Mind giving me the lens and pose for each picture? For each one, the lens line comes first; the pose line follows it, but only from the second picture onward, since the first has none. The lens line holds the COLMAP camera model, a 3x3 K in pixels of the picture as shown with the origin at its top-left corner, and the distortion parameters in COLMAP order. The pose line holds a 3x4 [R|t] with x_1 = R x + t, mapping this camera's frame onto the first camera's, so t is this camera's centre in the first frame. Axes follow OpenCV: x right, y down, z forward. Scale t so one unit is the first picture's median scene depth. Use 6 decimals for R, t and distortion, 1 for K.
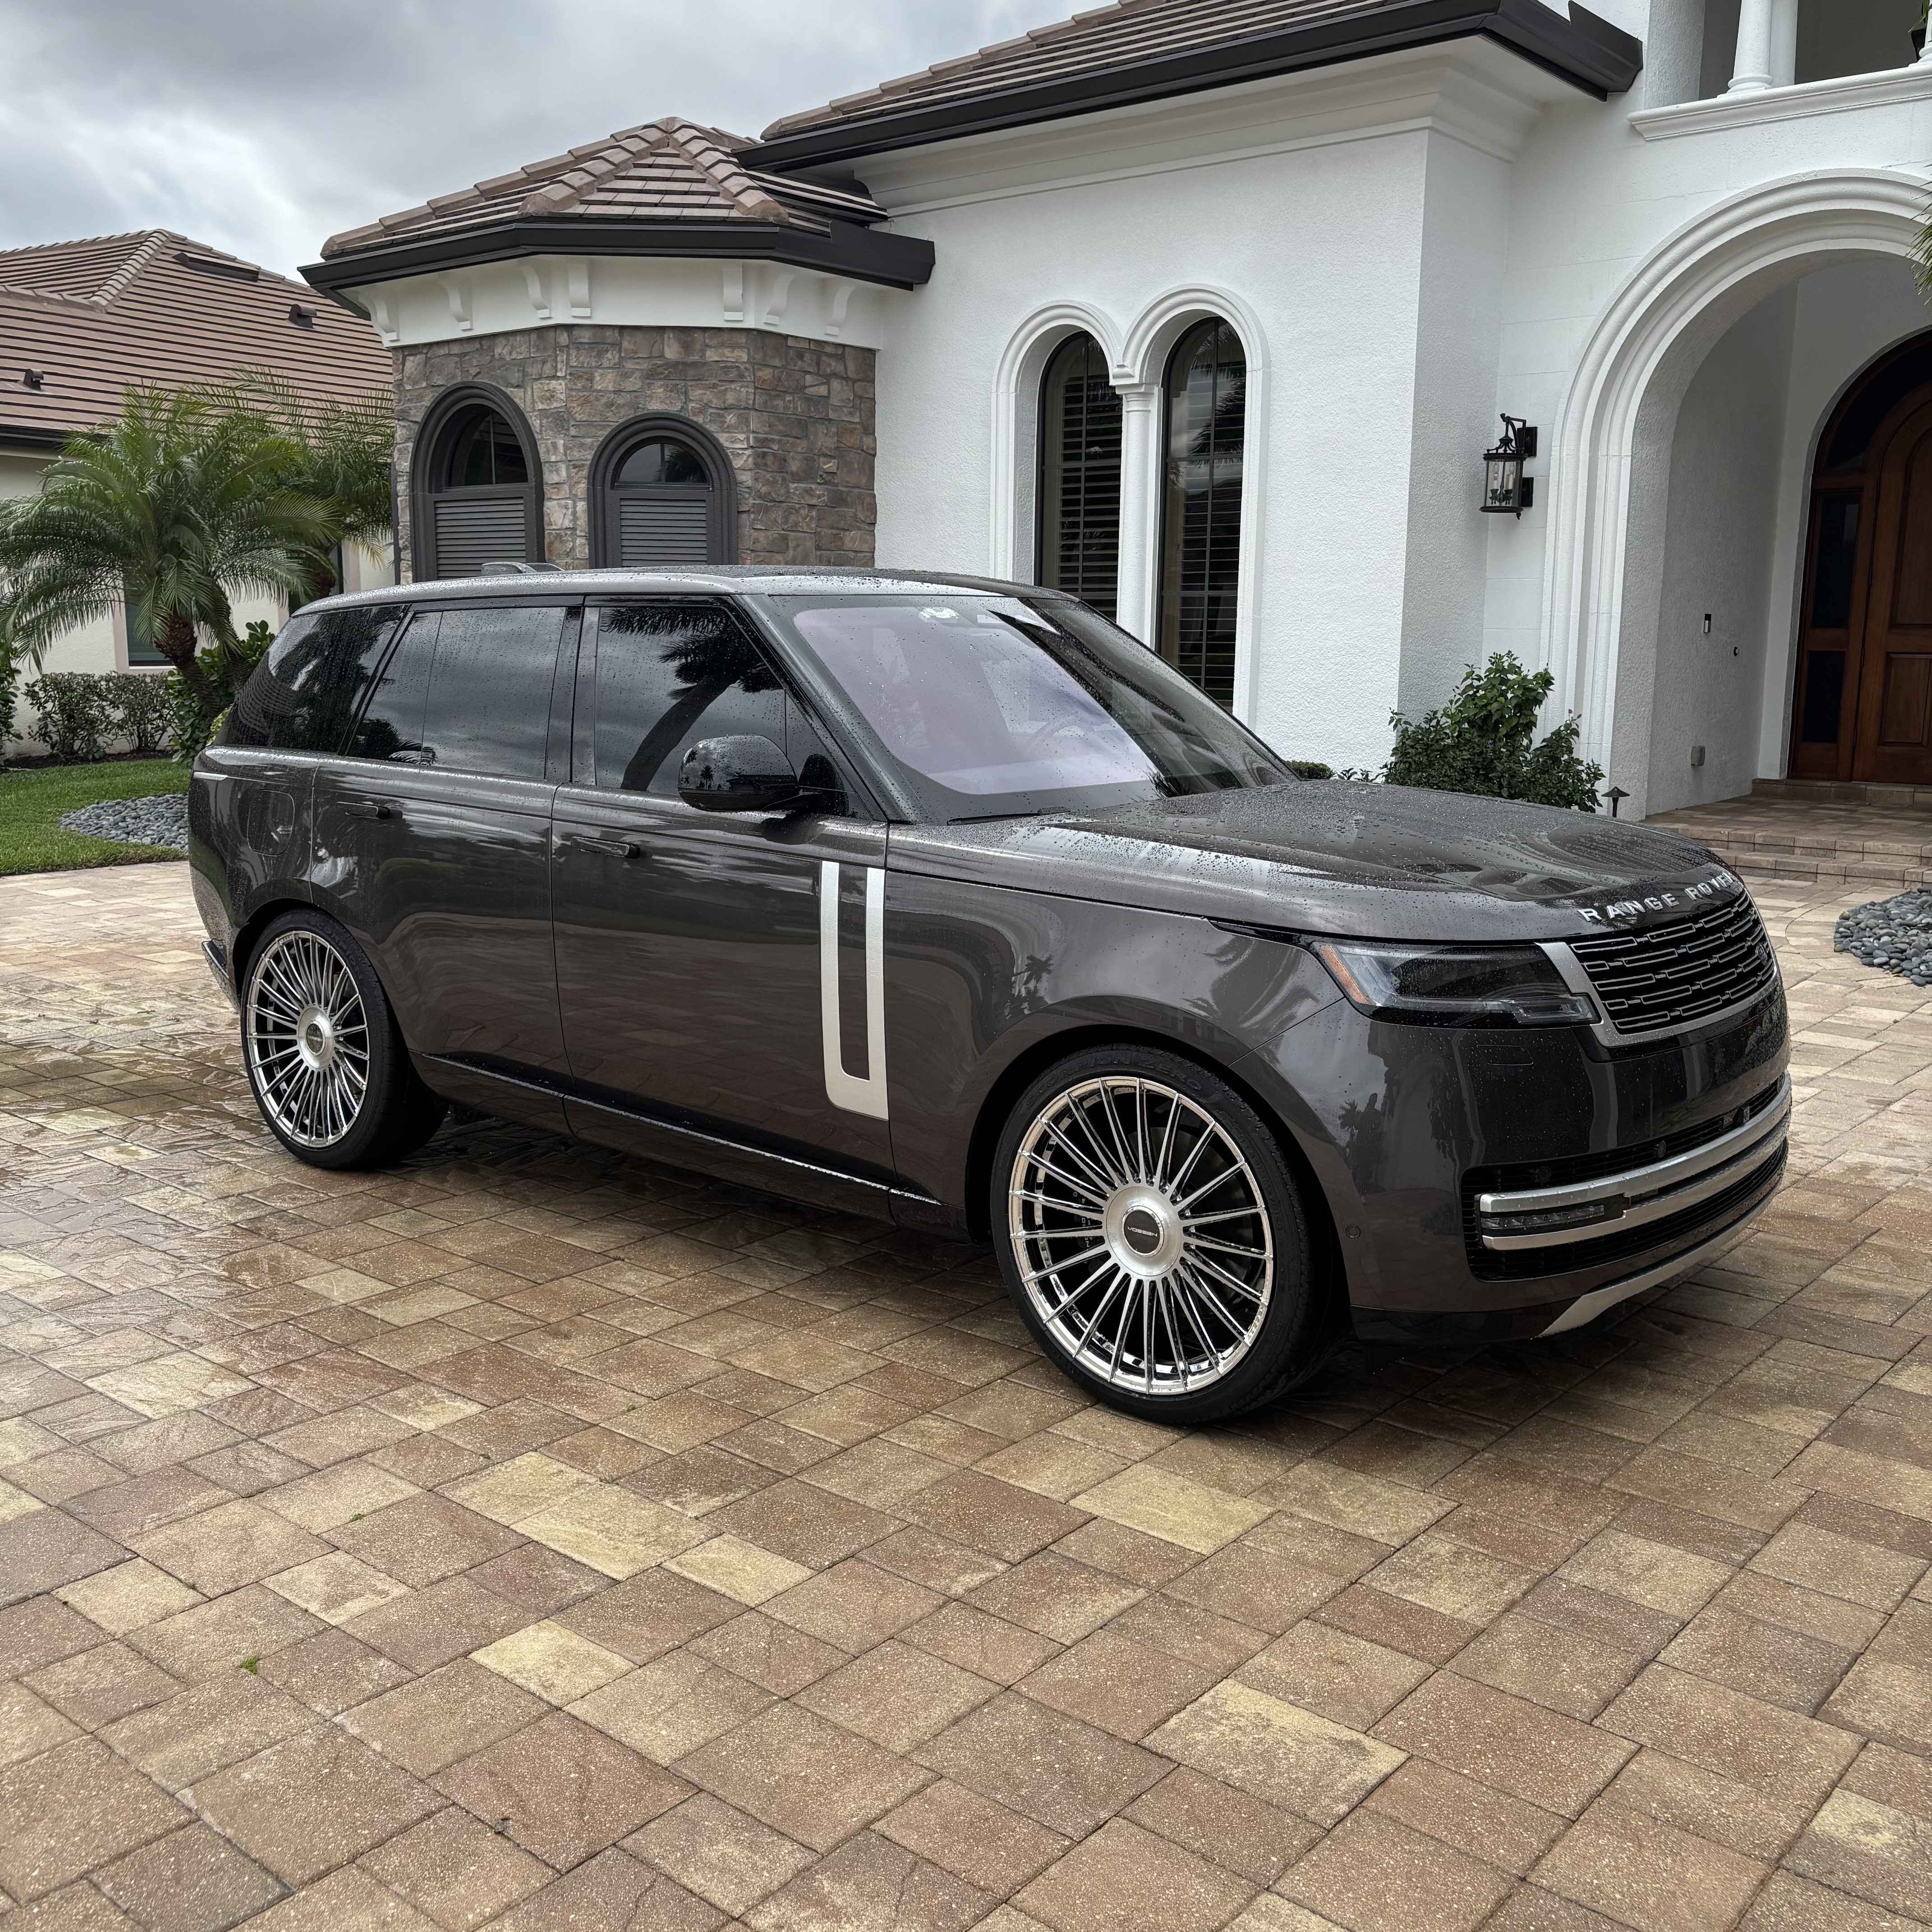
lens RADIAL K [[1960.4, 0, 966.6], [0, 1960.4, 924.6], [0, 0, 1]] dist [-0.013677, -0.005563]
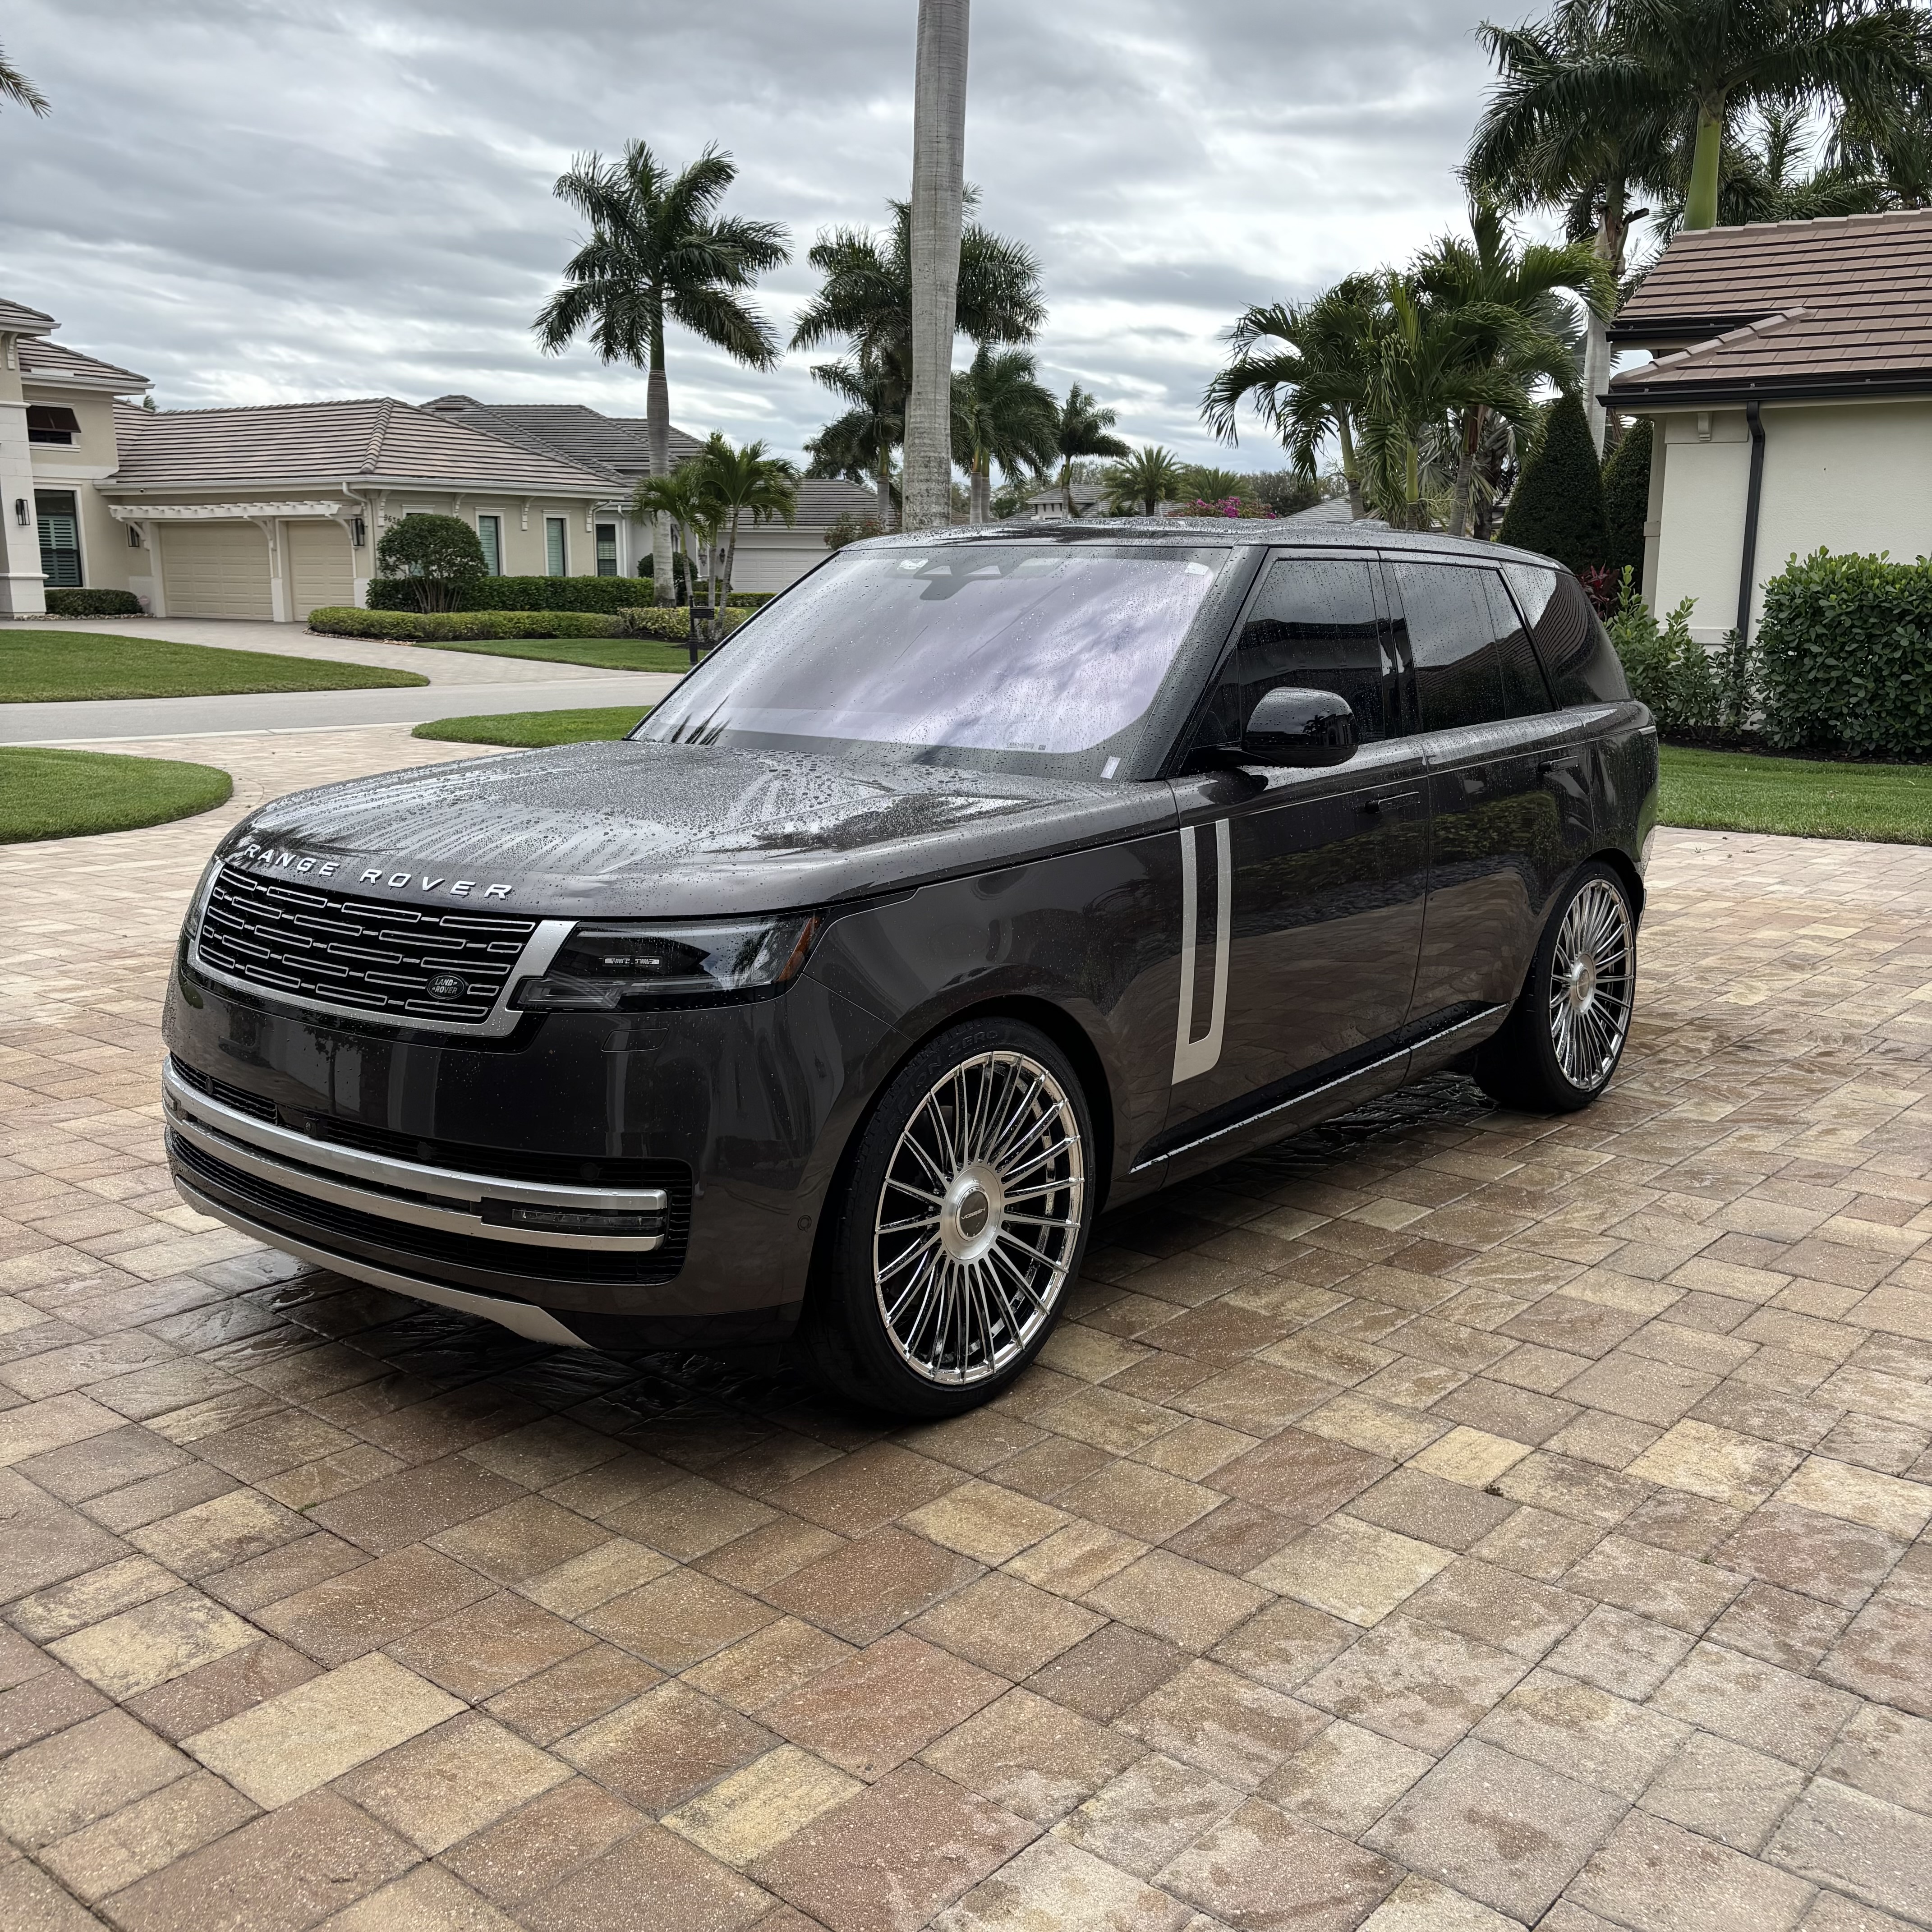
lens RADIAL K [[1919.6, 0, 981.9], [0, 1919.6, 966.0], [0, 0, 1]] dist [0.049620, -0.074100]
pose [[0.000918, 0.180883, -0.983504, 0.389369], [-0.150283, 0.972360, 0.178693, -0.054539], [0.988643, 0.147640, 0.028077, 0.396970]]
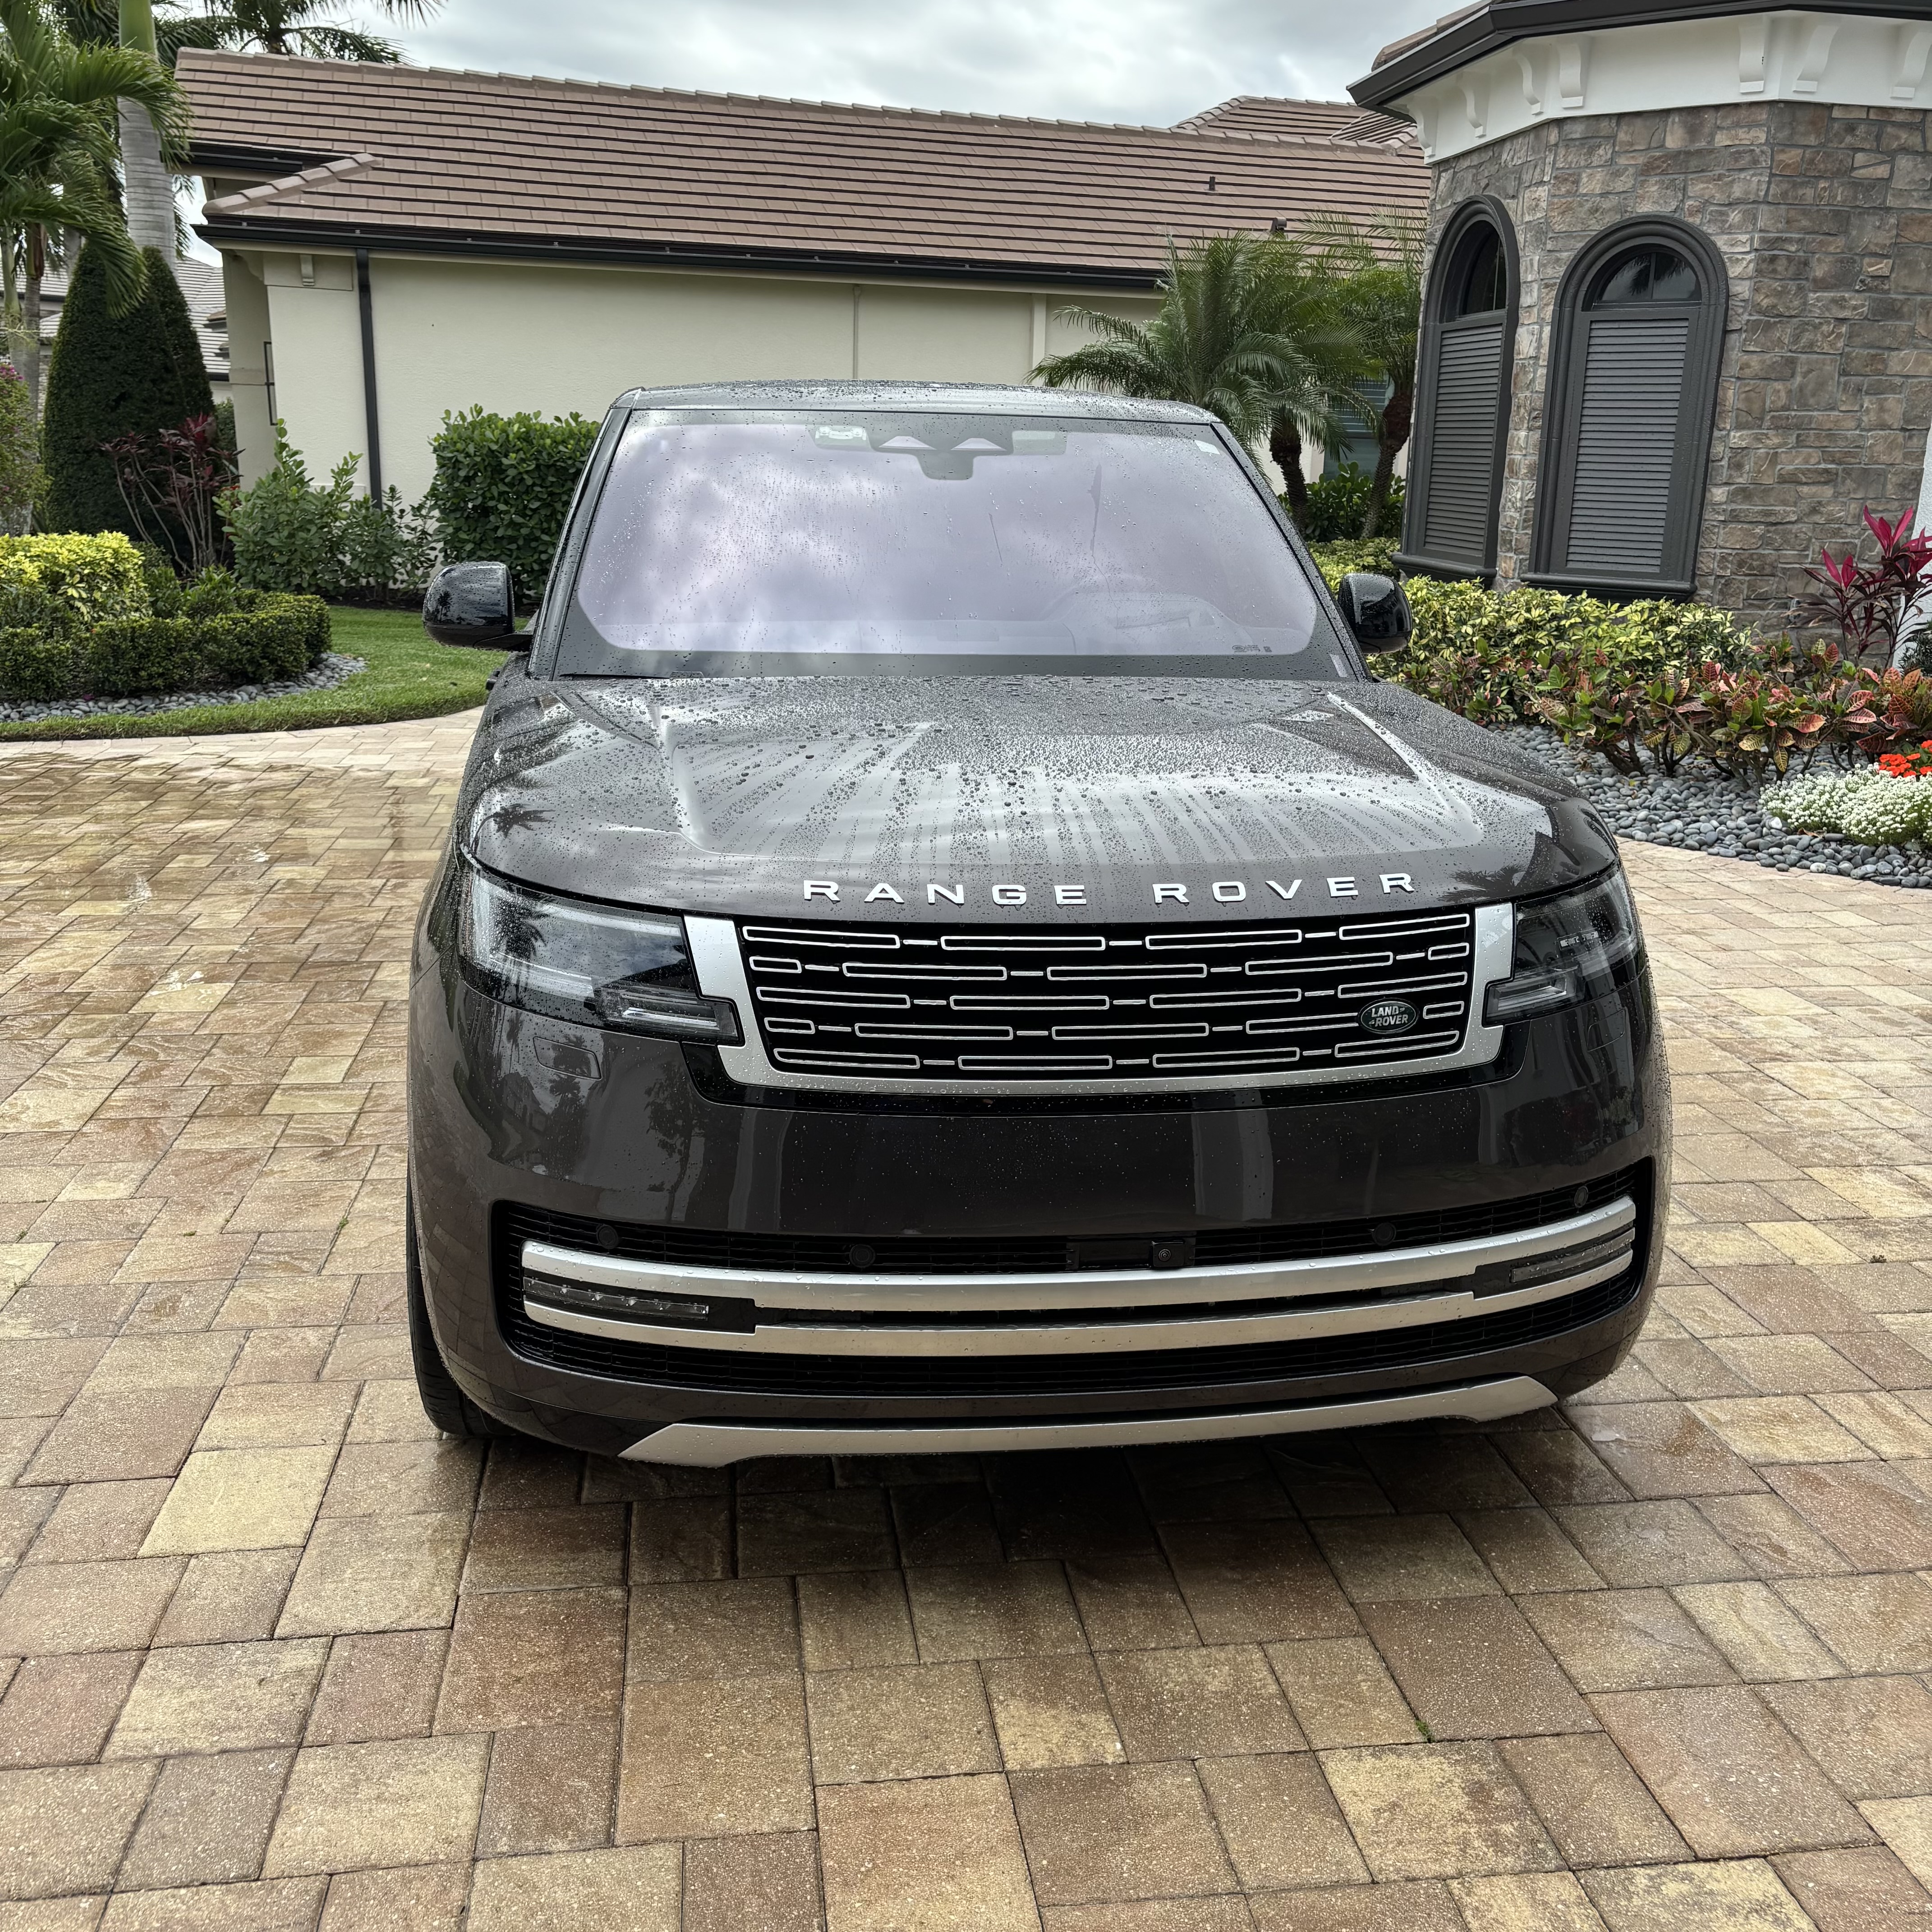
lens RADIAL K [[1919.6, 0, 981.9], [0, 1919.6, 966.0], [0, 0, 1]] dist [0.049620, -0.074100]
pose [[0.744651, 0.174535, -0.644231, 0.229527], [-0.110747, 0.984135, 0.138612, -0.022399], [0.658202, -0.031871, 0.752166, 0.157485]]
